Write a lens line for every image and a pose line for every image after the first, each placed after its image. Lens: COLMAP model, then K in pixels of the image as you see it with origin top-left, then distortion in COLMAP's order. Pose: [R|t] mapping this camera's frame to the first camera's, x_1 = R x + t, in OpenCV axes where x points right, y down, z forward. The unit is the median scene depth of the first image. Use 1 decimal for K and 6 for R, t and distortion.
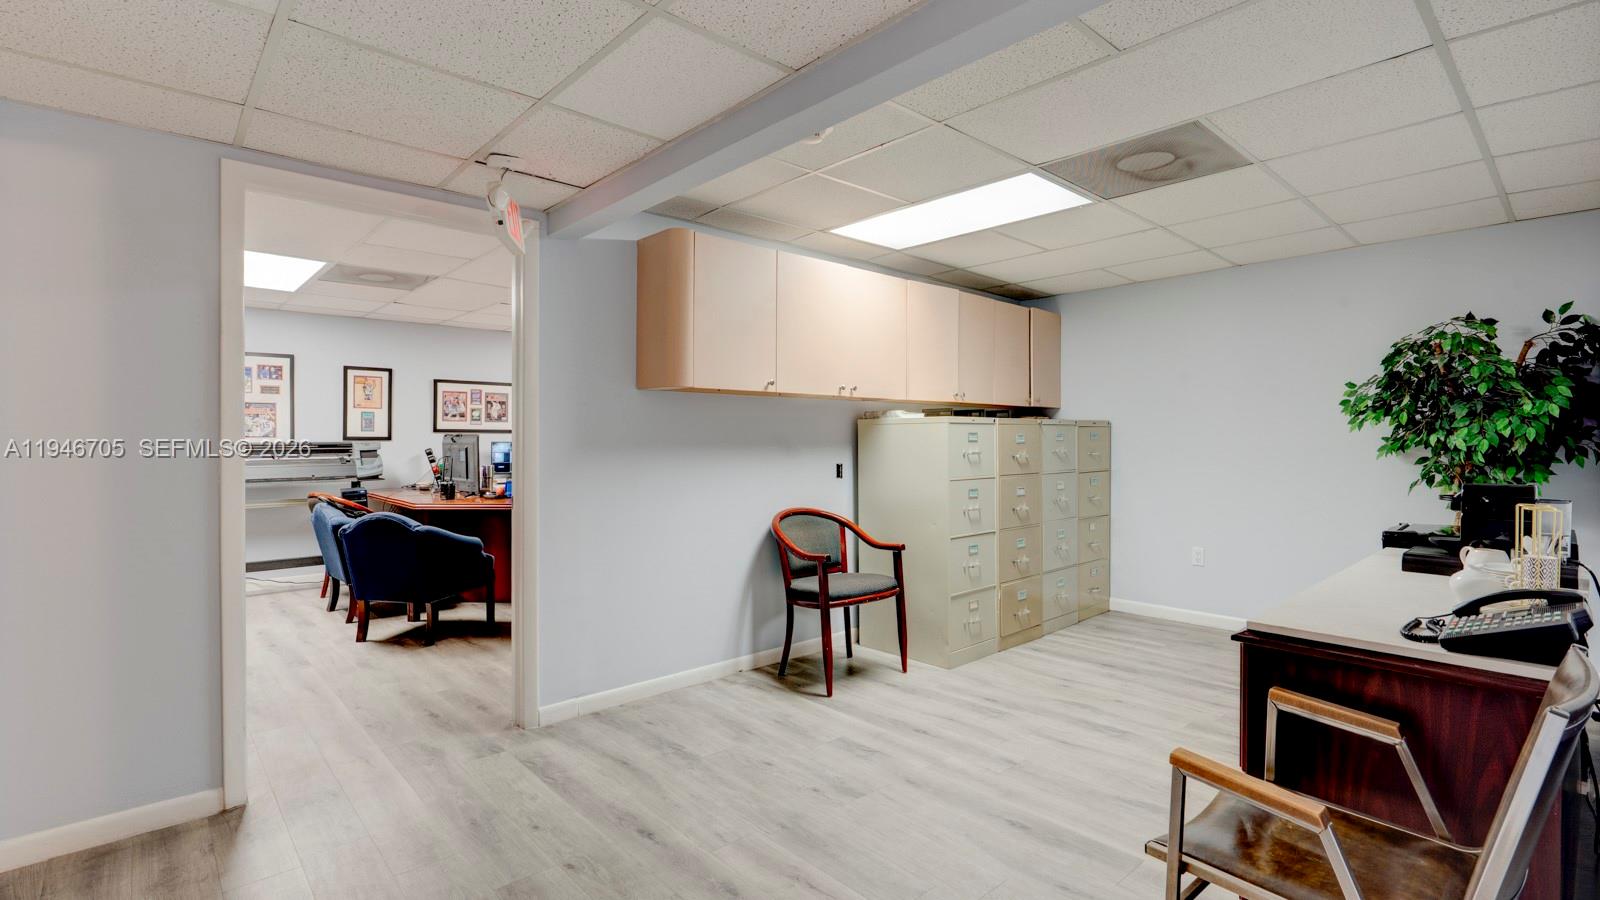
lens RADIAL K [[748.0, 0, 804.3], [0, 748.0, 438.1], [0, 0, 1]] dist [0.005667, 0.001349]
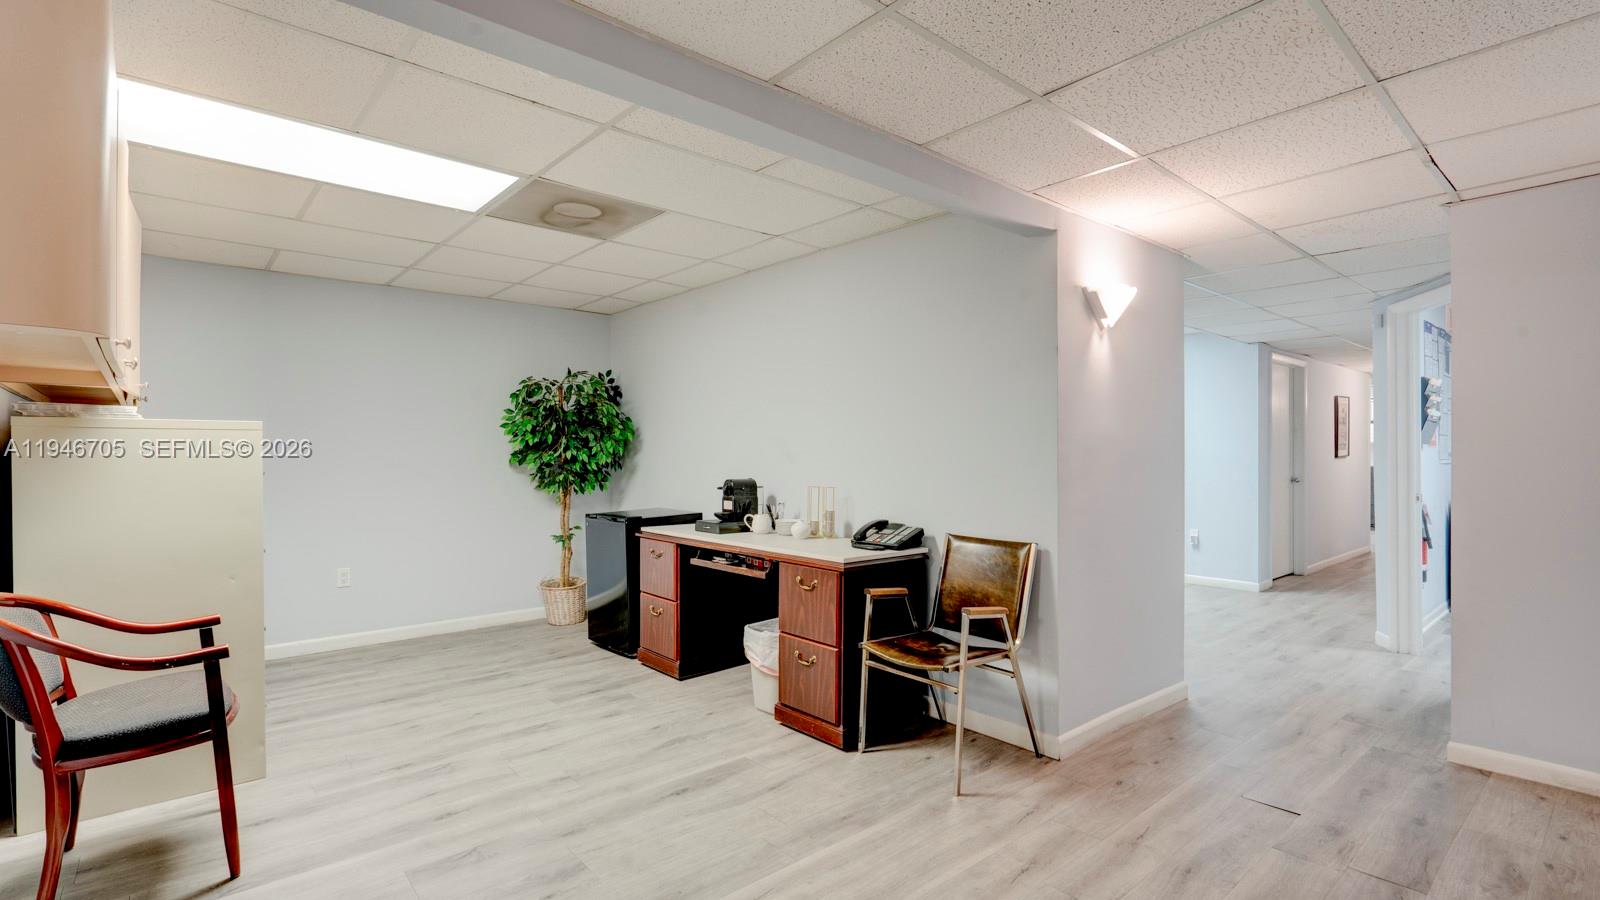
lens RADIAL K [[748.0, 0, 806.8], [0, 748.0, 457.7], [0, 0, 1]] dist [0.005667, 0.001349]
pose [[0.023118, -0.002474, 0.999730, -0.847597], [0.000398, 0.999997, 0.002466, 0.005746], [-0.999733, 0.000341, 0.023119, 0.782091]]
